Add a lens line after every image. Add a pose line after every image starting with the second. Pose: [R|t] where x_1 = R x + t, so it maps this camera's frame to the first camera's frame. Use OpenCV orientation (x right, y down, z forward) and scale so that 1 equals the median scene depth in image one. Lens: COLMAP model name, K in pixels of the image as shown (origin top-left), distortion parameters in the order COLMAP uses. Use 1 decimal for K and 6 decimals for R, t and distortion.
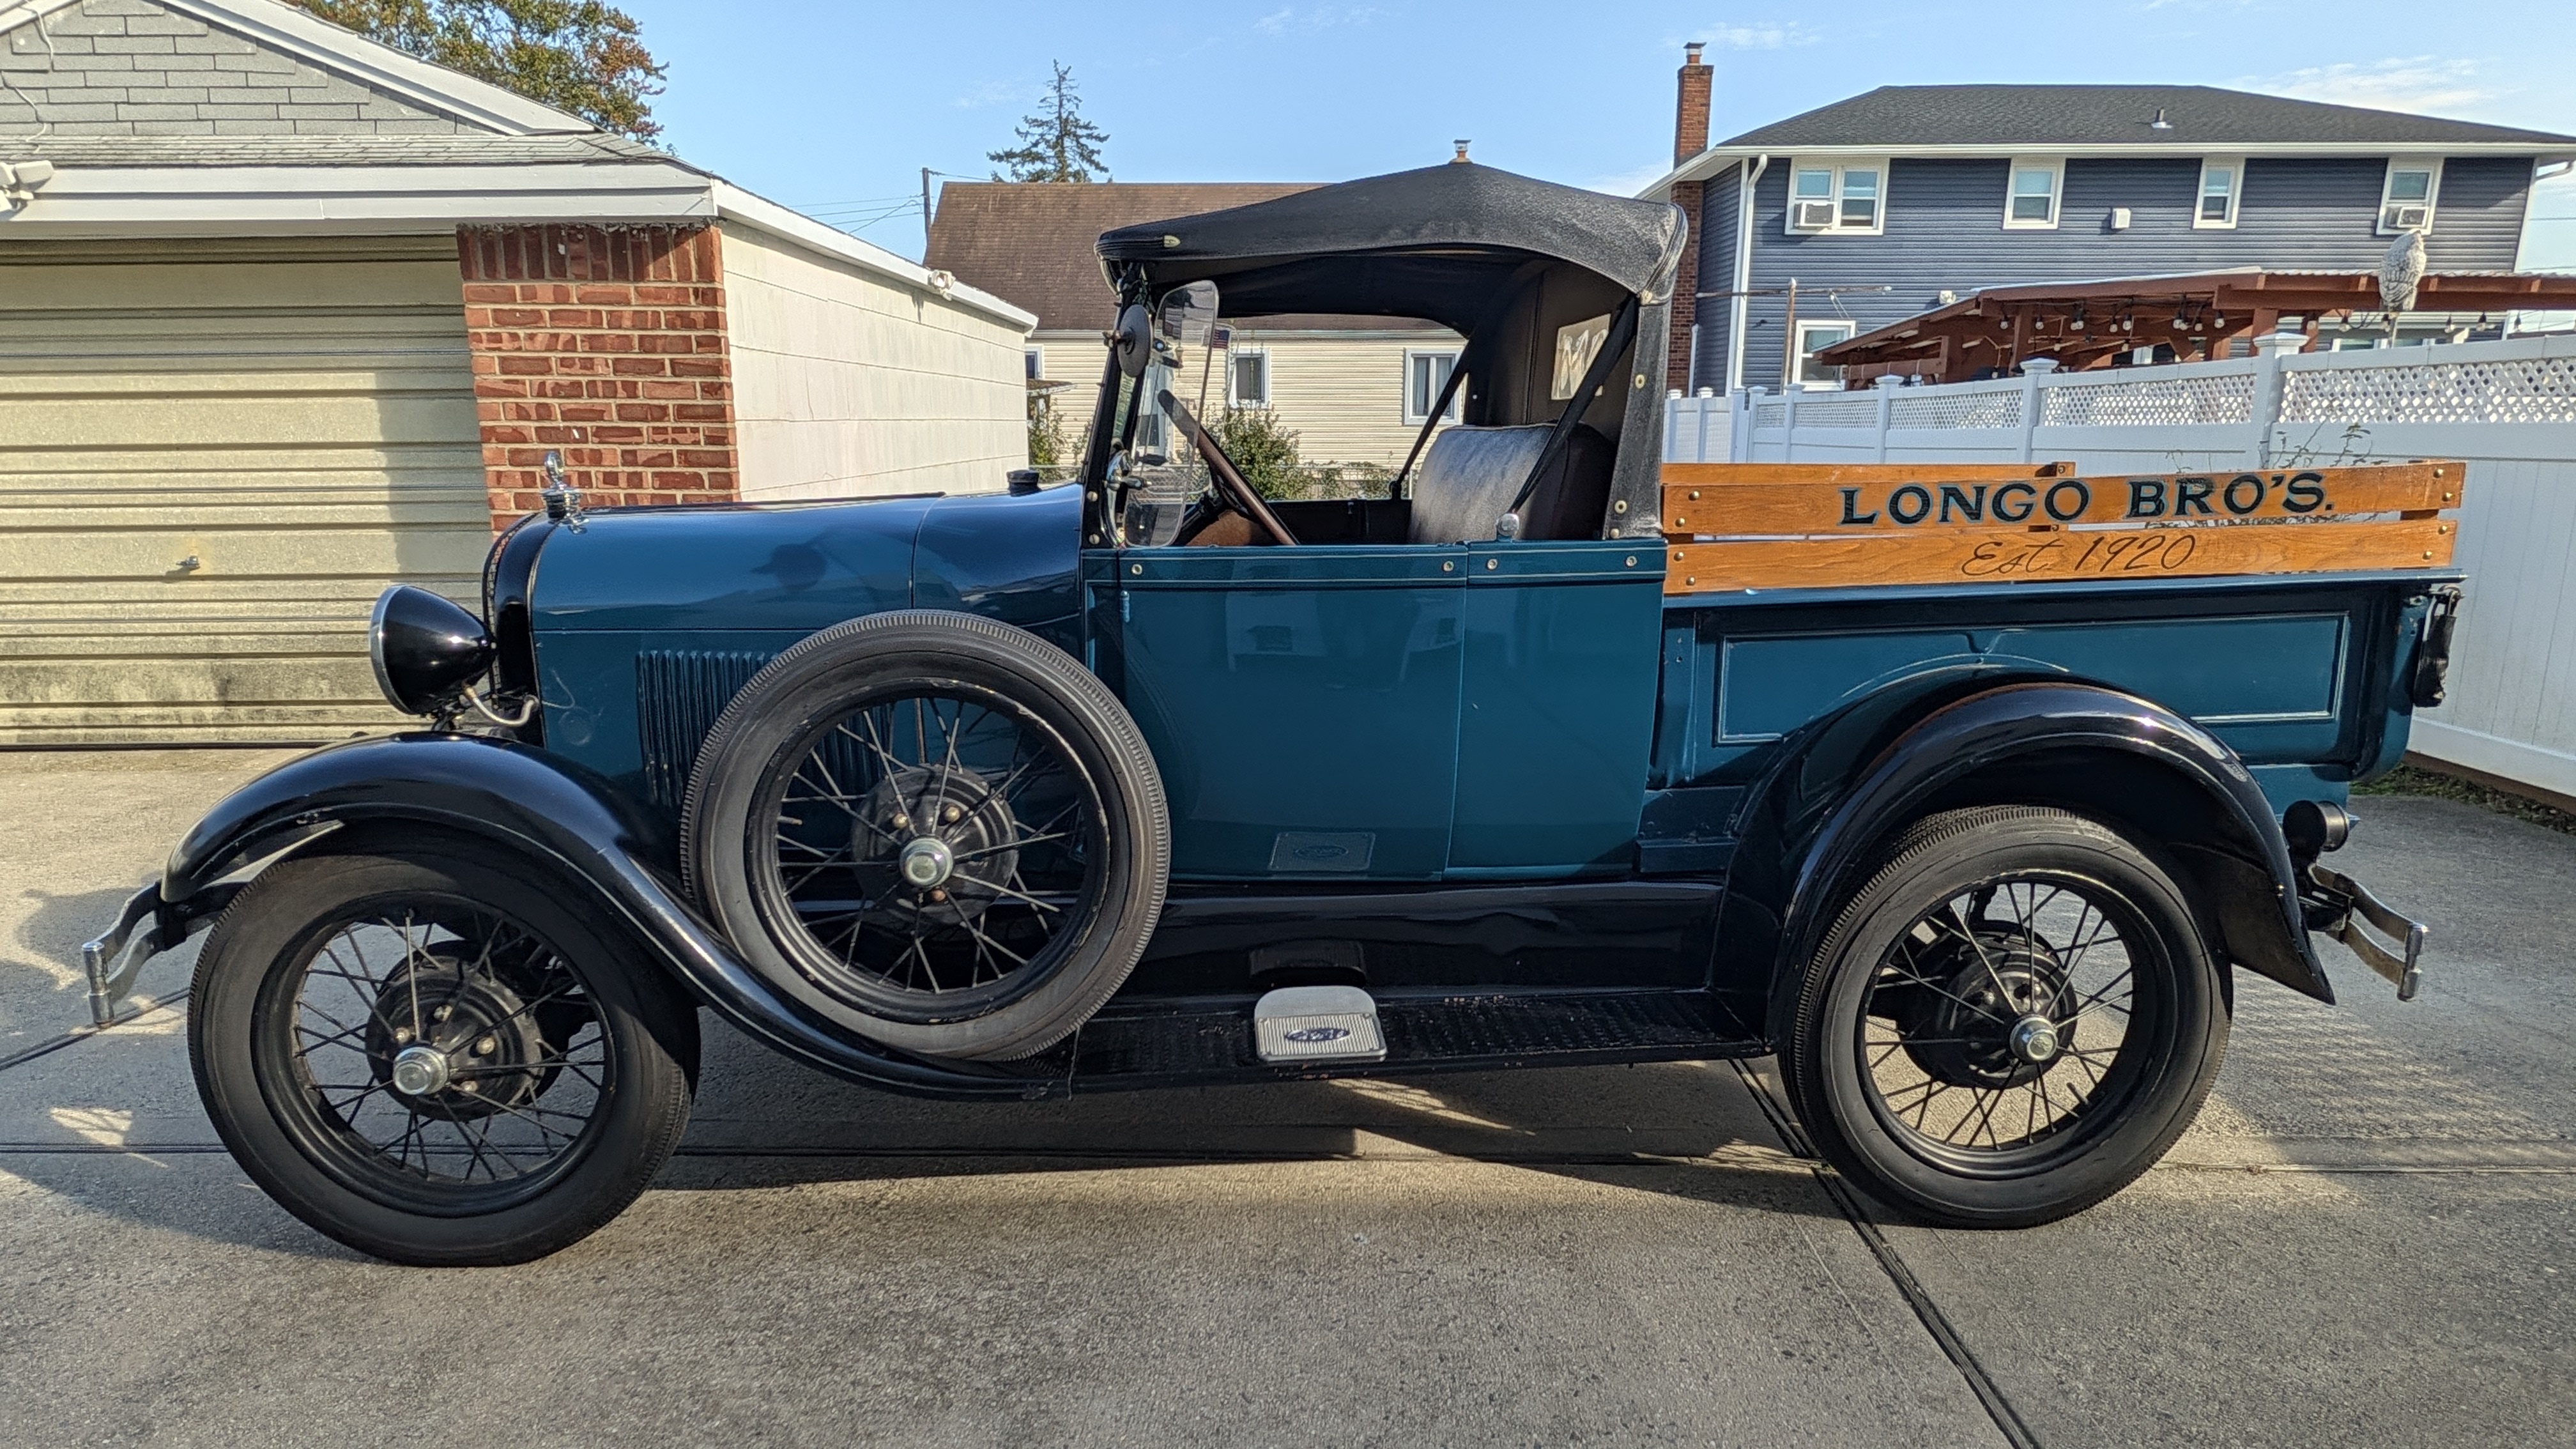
lens RADIAL K [[1417.9, 0, 1274.6], [0, 1417.9, 754.6], [0, 0, 1]] dist [-0.002169, 0.000101]
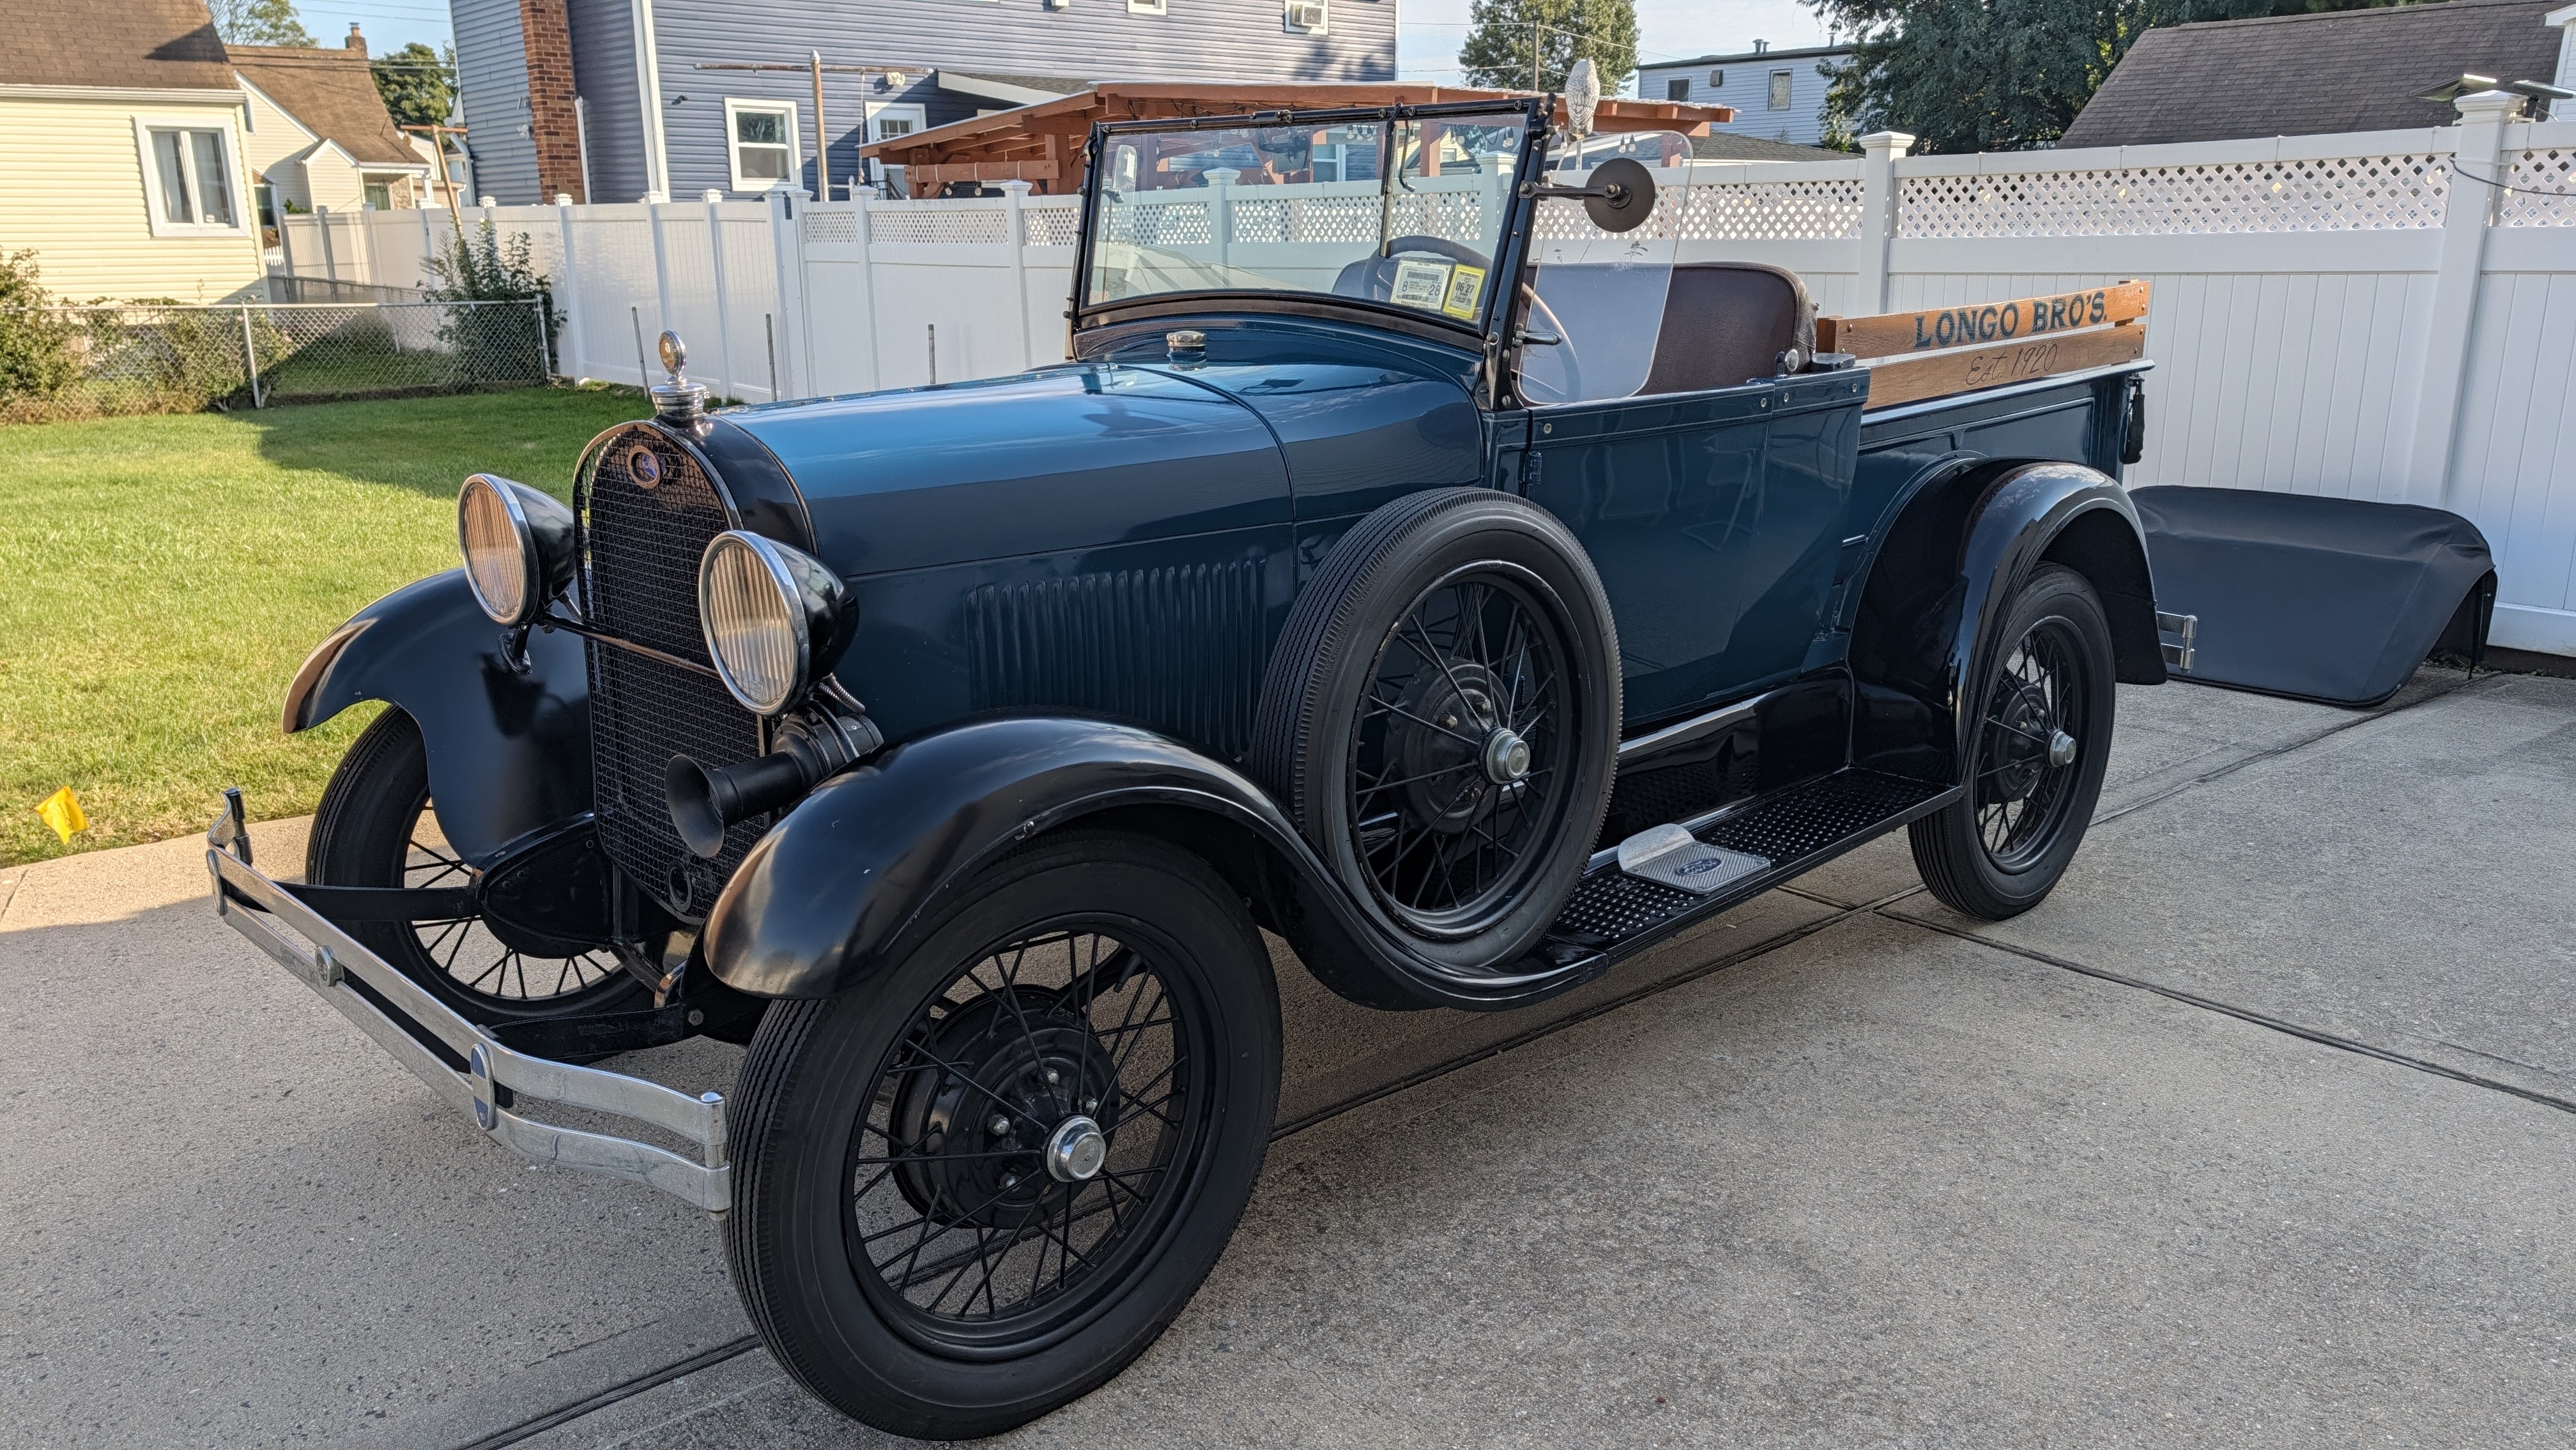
lens RADIAL K [[1882.3, 0, 1315.5], [0, 1882.3, 736.0], [0, 0, 1]] dist [0.021207, -0.011178]
pose [[0.755349, -0.174857, 0.631564, -0.488370], [0.153842, 0.984126, 0.088475, -0.029301], [-0.637009, 0.030331, 0.770259, 0.056084]]
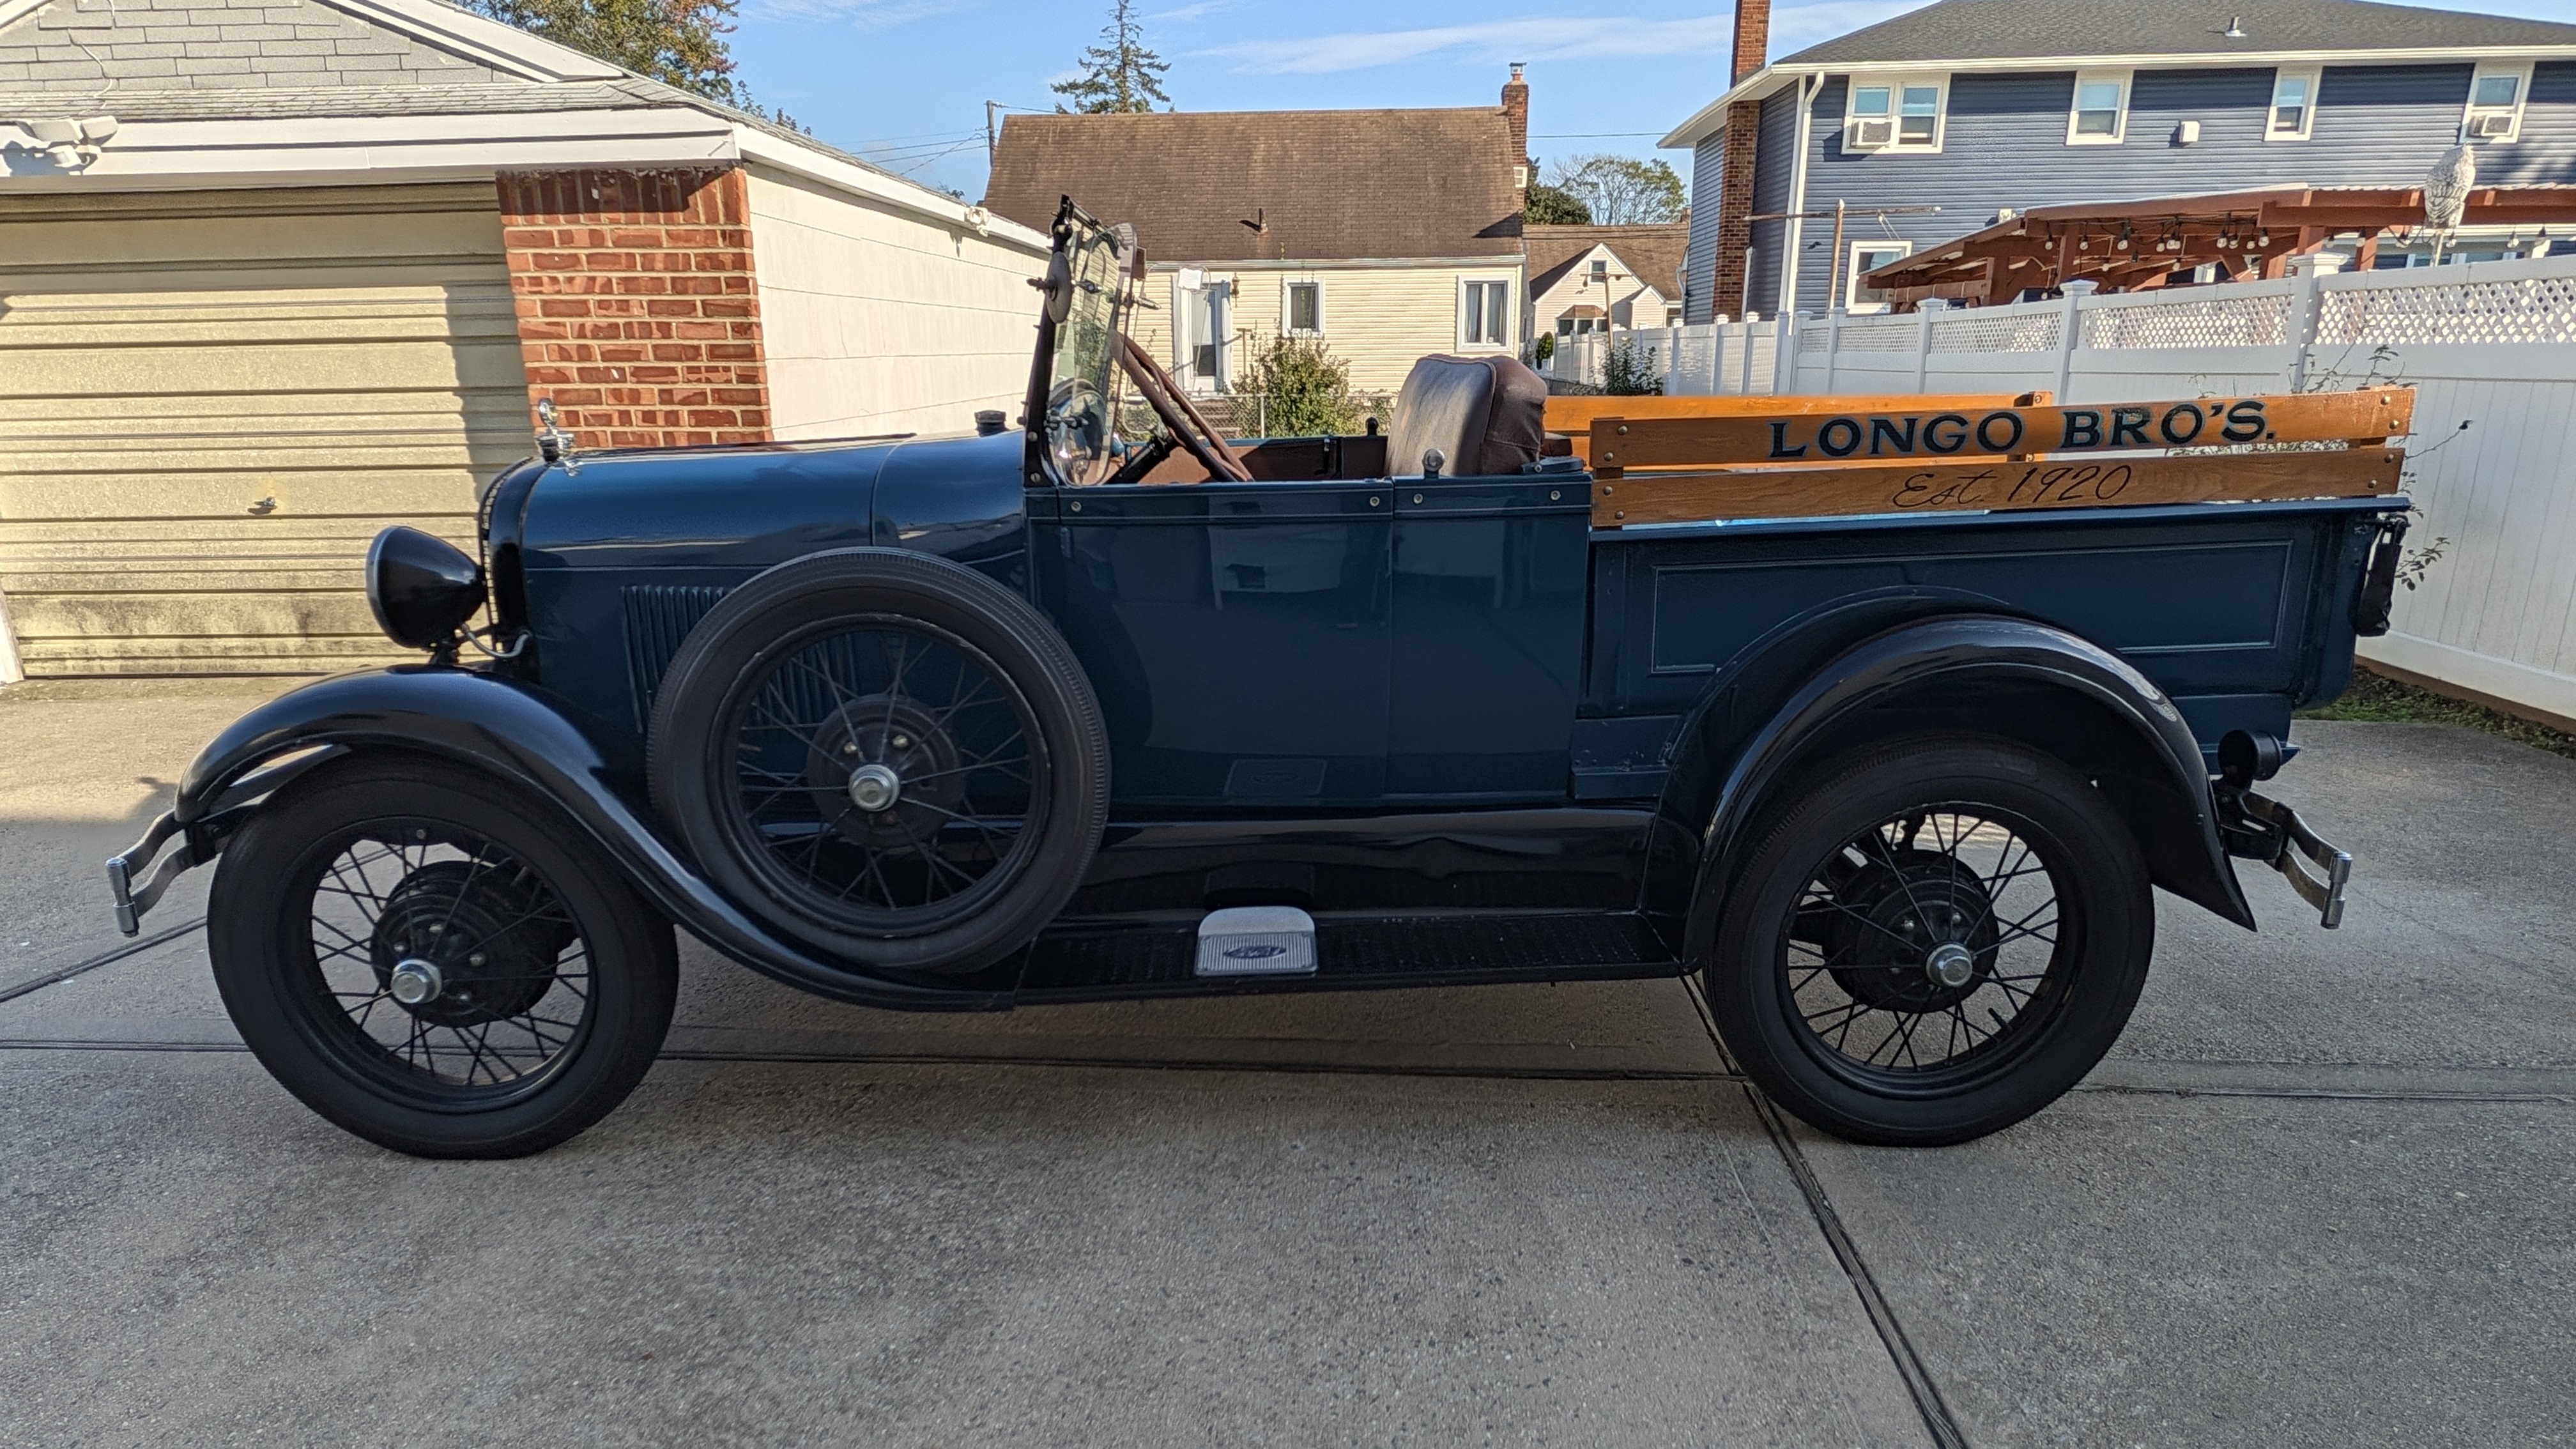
lens RADIAL K [[1373.2, 0, 1277.7], [0, 1373.2, 752.4], [0, 0, 1]] dist [-0.003039, 0.000940]
pose [[0.999003, 0.002350, -0.044581, 0.043463], [0.000086, 0.998512, 0.054540, -0.003284], [0.044643, -0.054489, 0.997516, -0.001758]]
